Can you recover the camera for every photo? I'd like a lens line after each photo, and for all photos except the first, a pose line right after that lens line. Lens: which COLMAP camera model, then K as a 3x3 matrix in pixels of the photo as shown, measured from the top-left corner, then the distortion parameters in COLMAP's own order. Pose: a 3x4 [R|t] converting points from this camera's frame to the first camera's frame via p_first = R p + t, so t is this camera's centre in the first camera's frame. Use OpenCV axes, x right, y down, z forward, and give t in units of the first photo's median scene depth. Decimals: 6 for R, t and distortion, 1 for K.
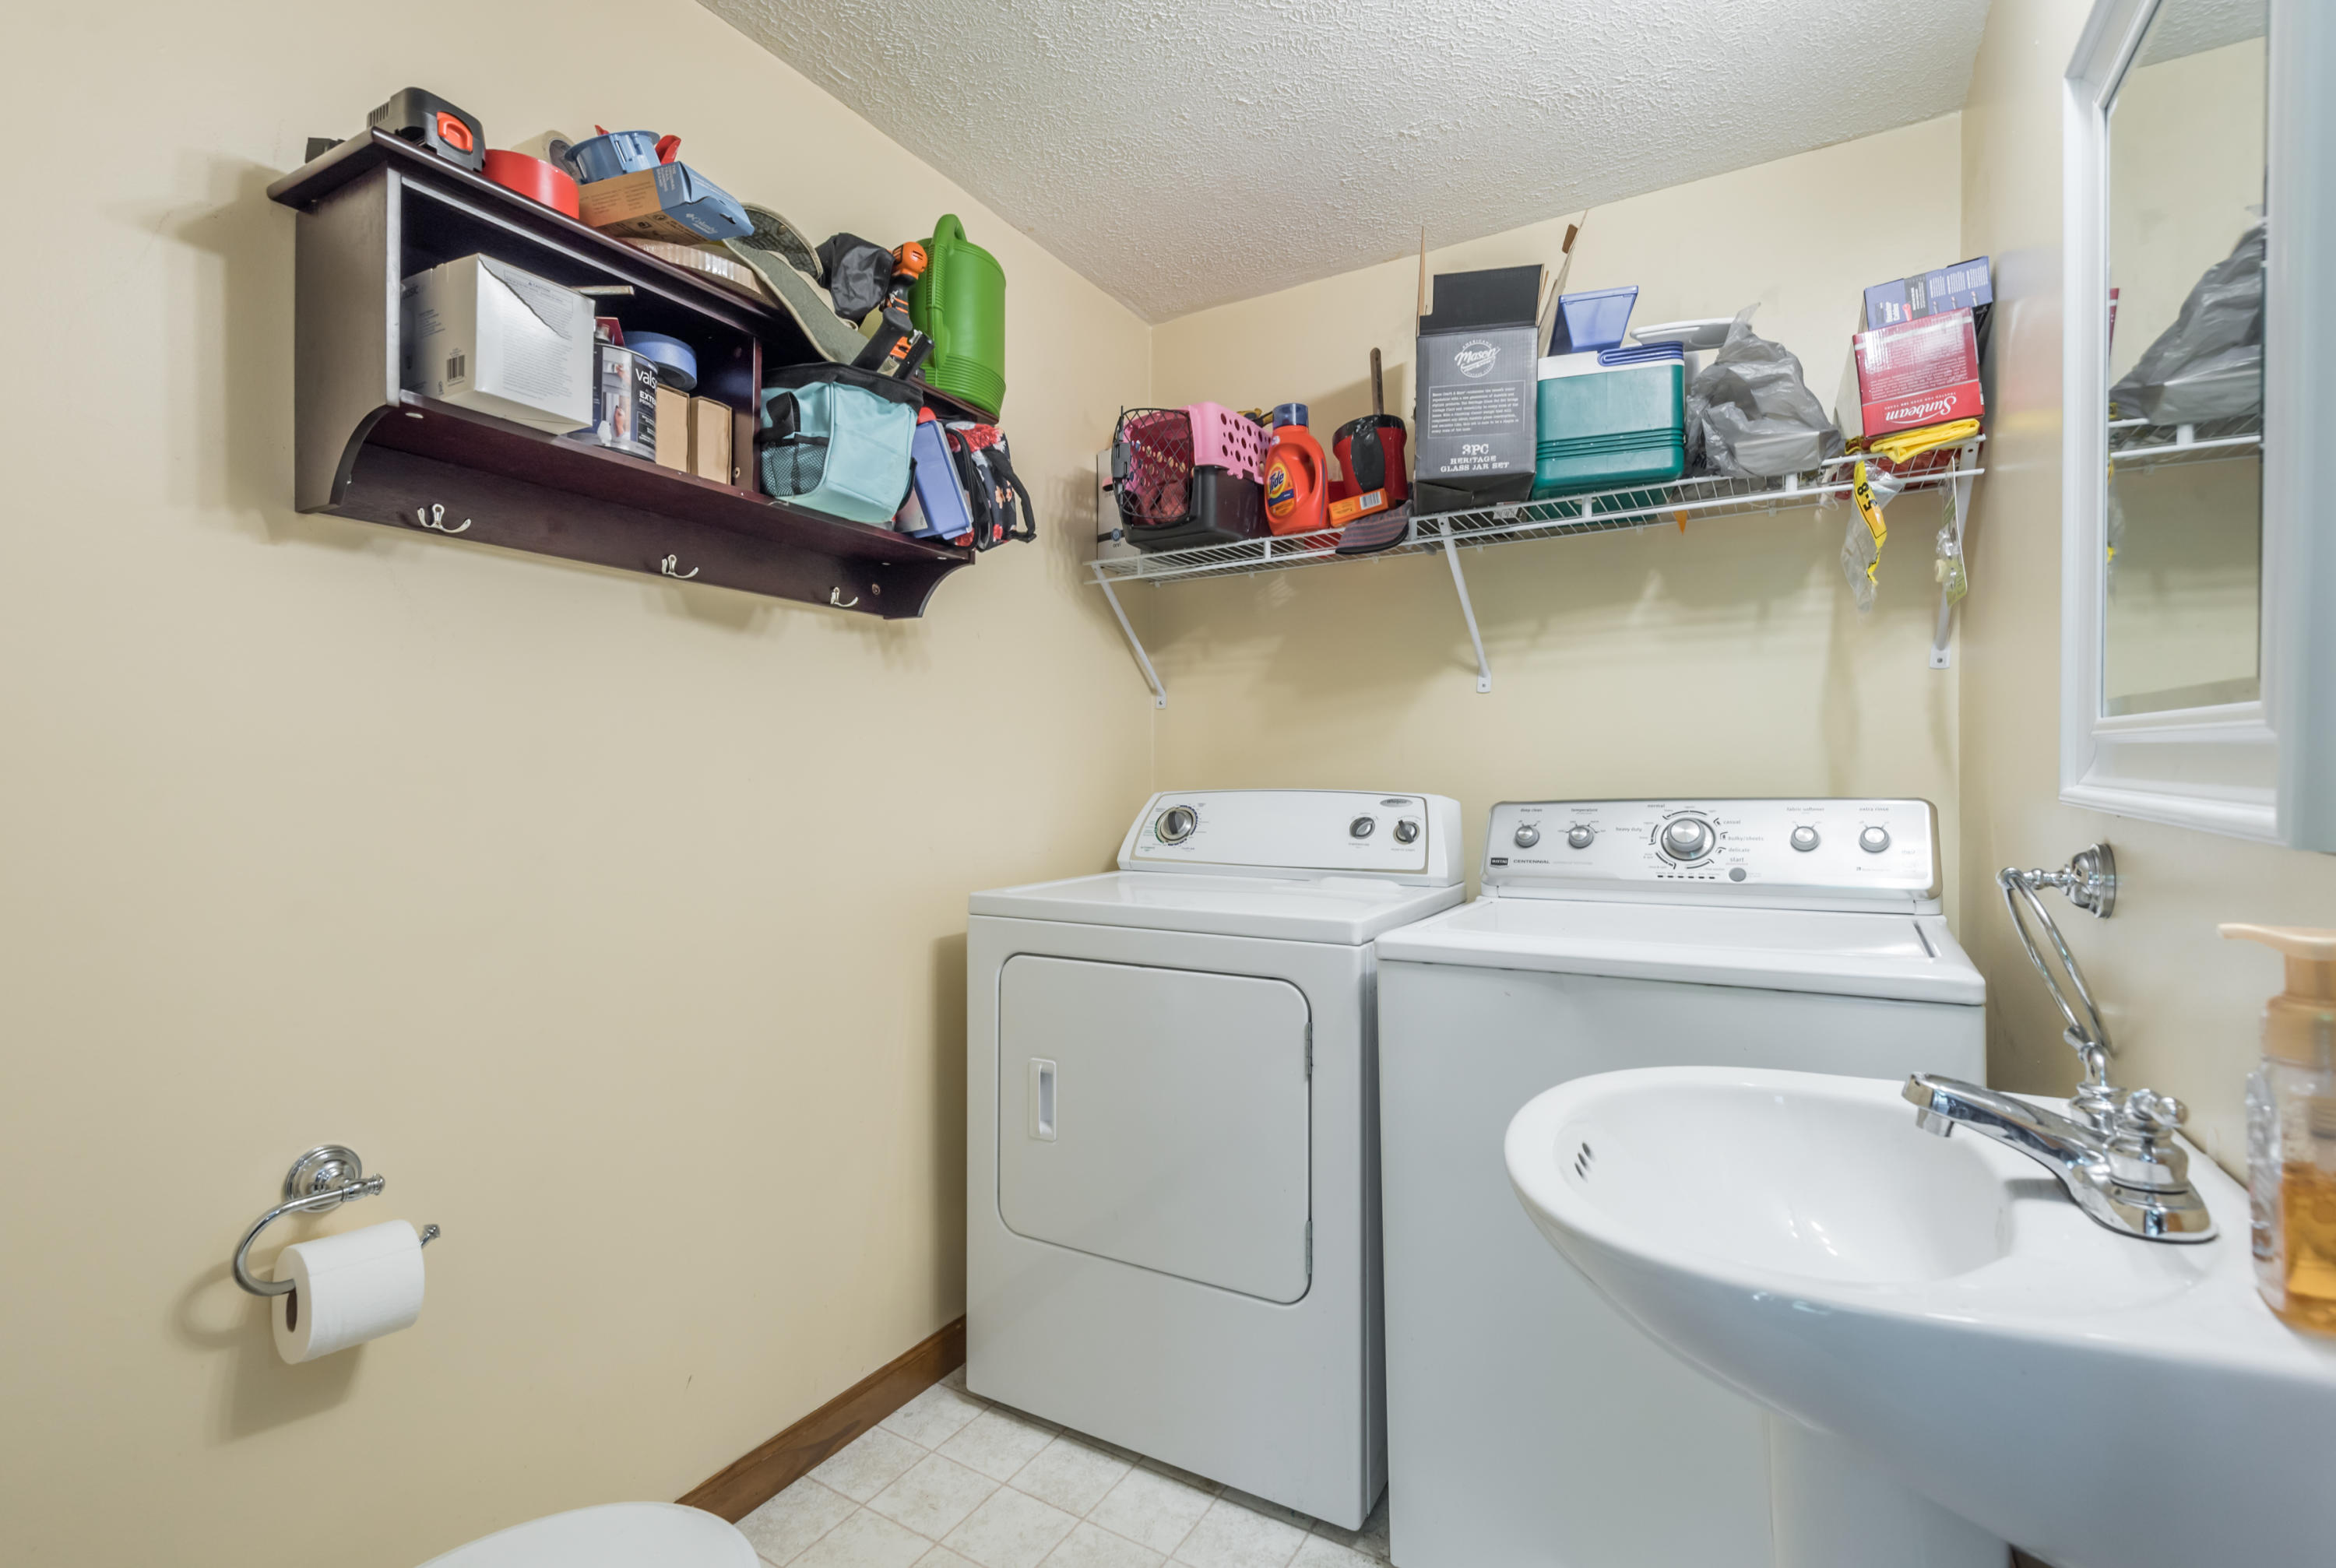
lens RADIAL K [[1054.1, 0, 1165.3], [0, 1054.1, 786.2], [0, 0, 1]] dist [0.027822, -0.015700]
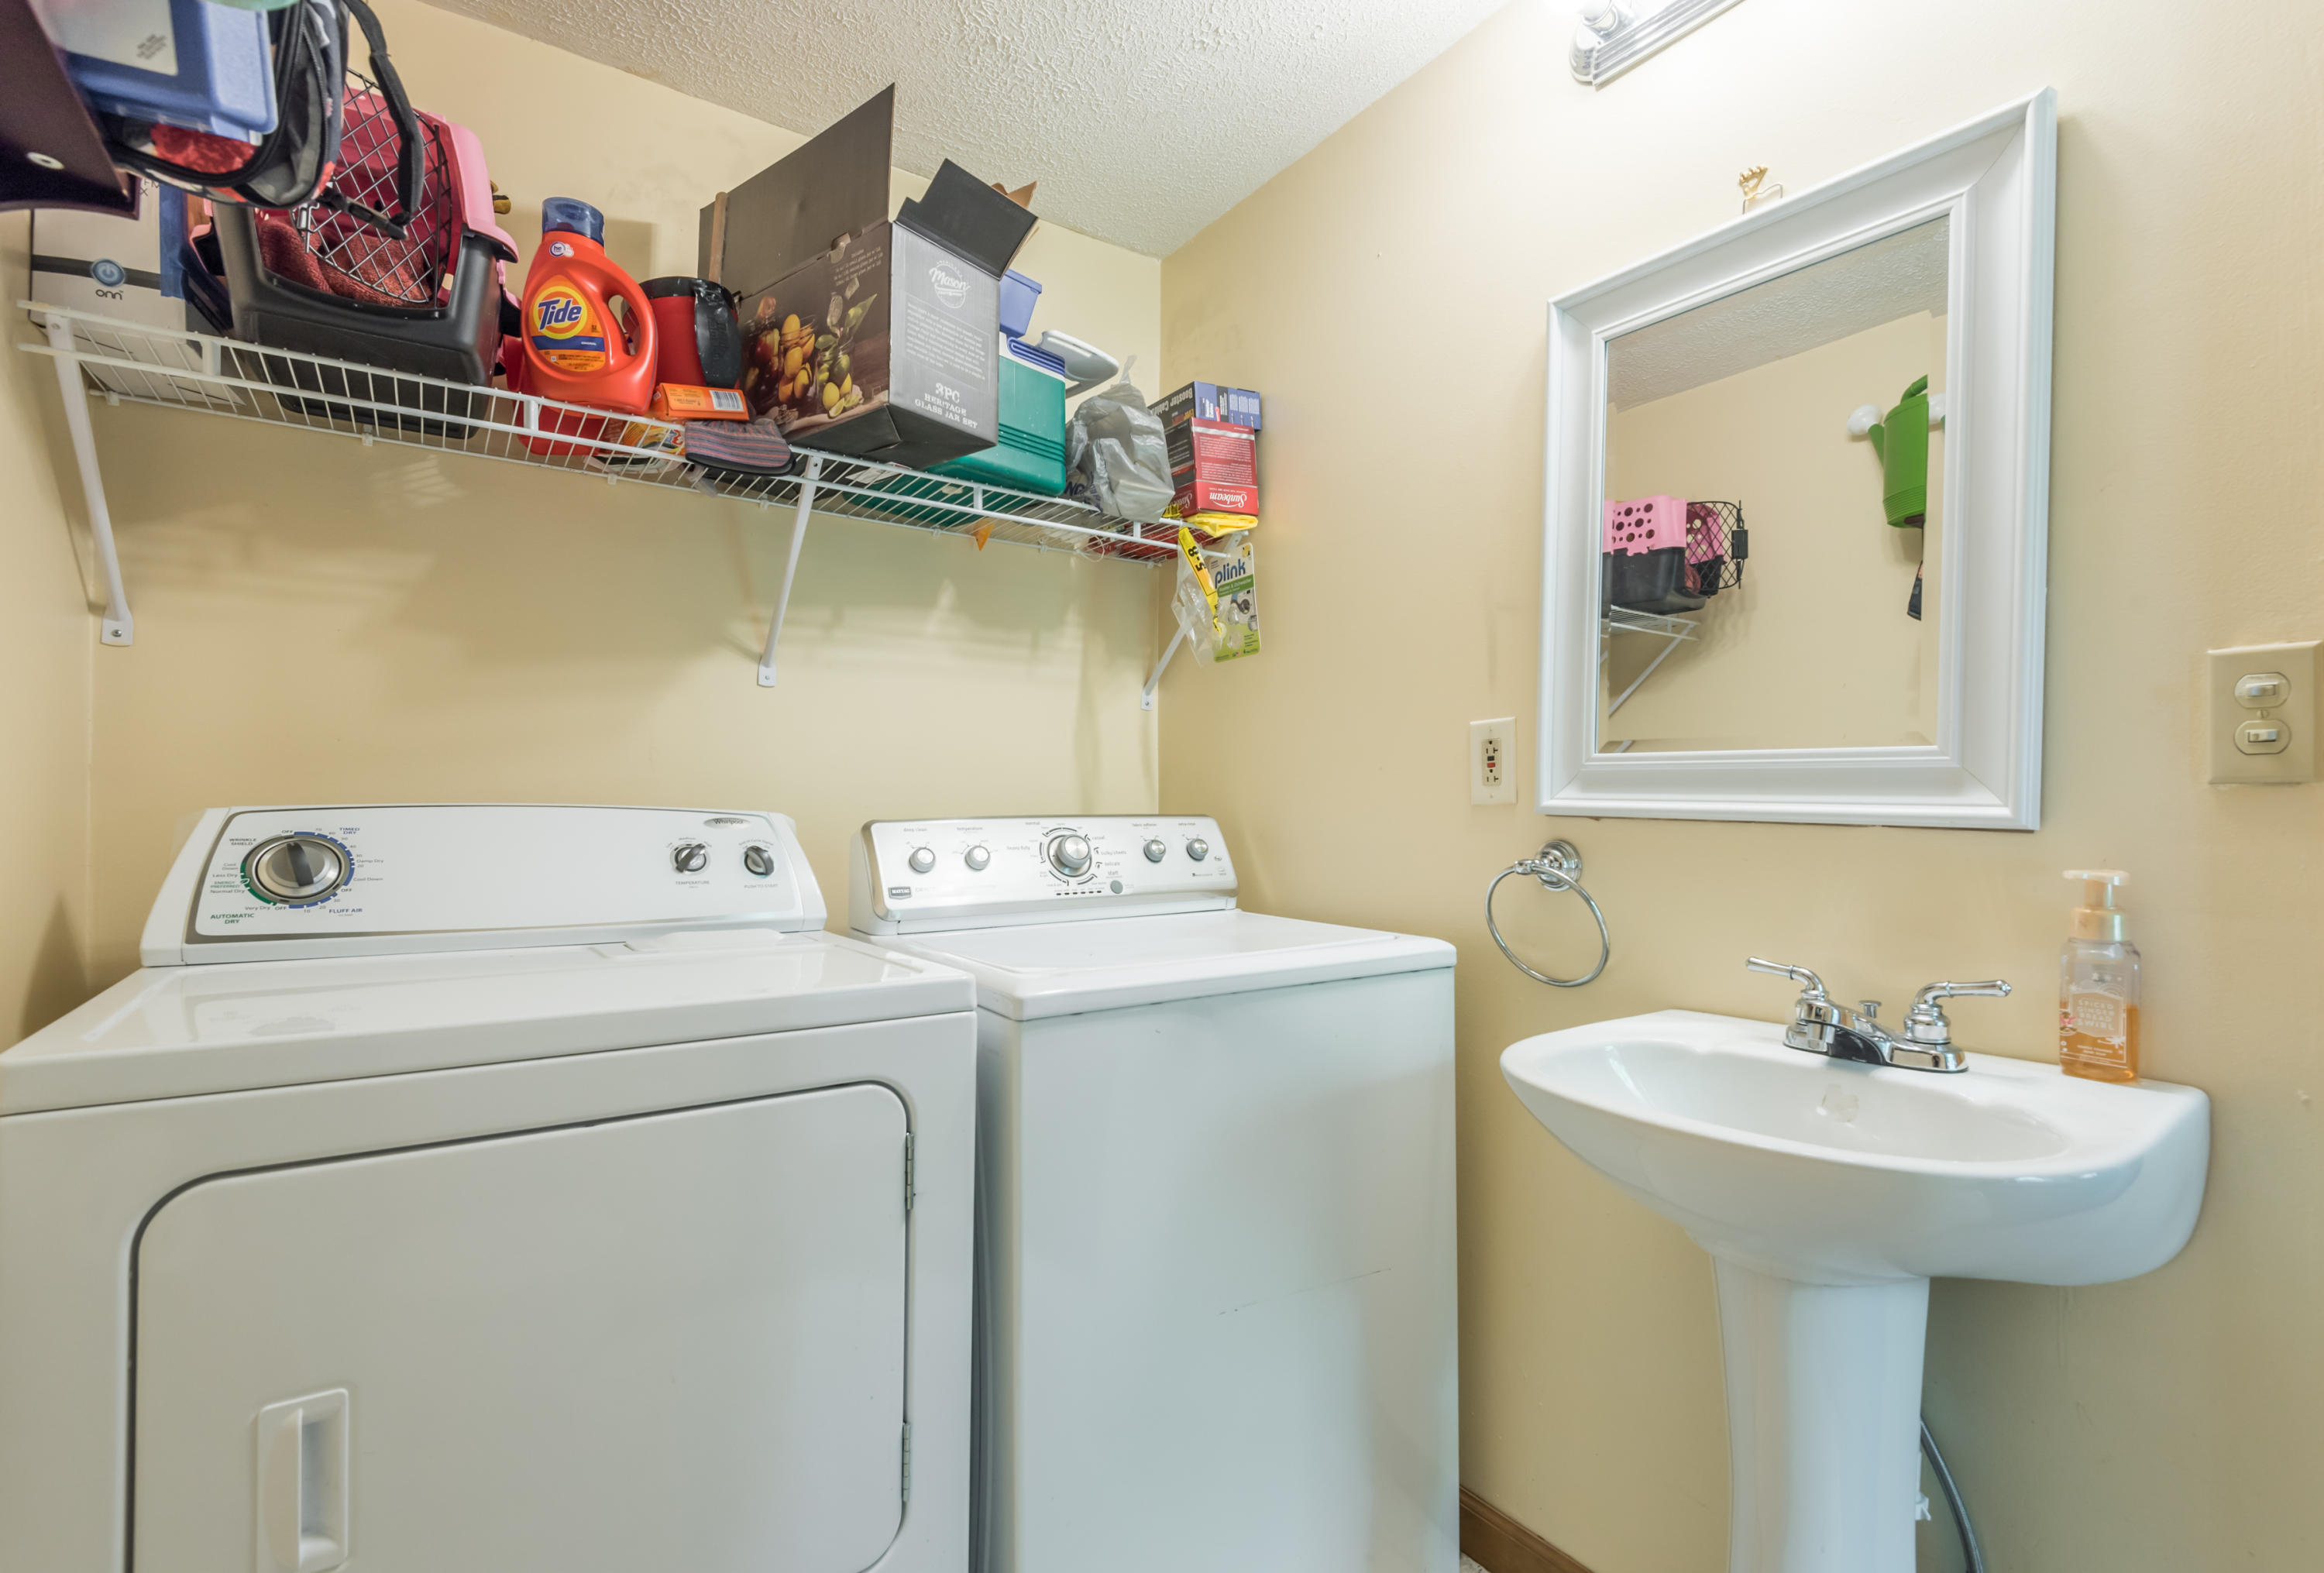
lens RADIAL K [[1057.1, 0, 1158.3], [0, 1057.1, 806.9], [0, 0, 1]] dist [0.039755, -0.024019]
pose [[0.432794, 0.009749, 0.901440, -0.351523], [-0.002213, 0.999950, -0.009752, 0.012057], [-0.901490, 0.002226, 0.432794, 0.451924]]
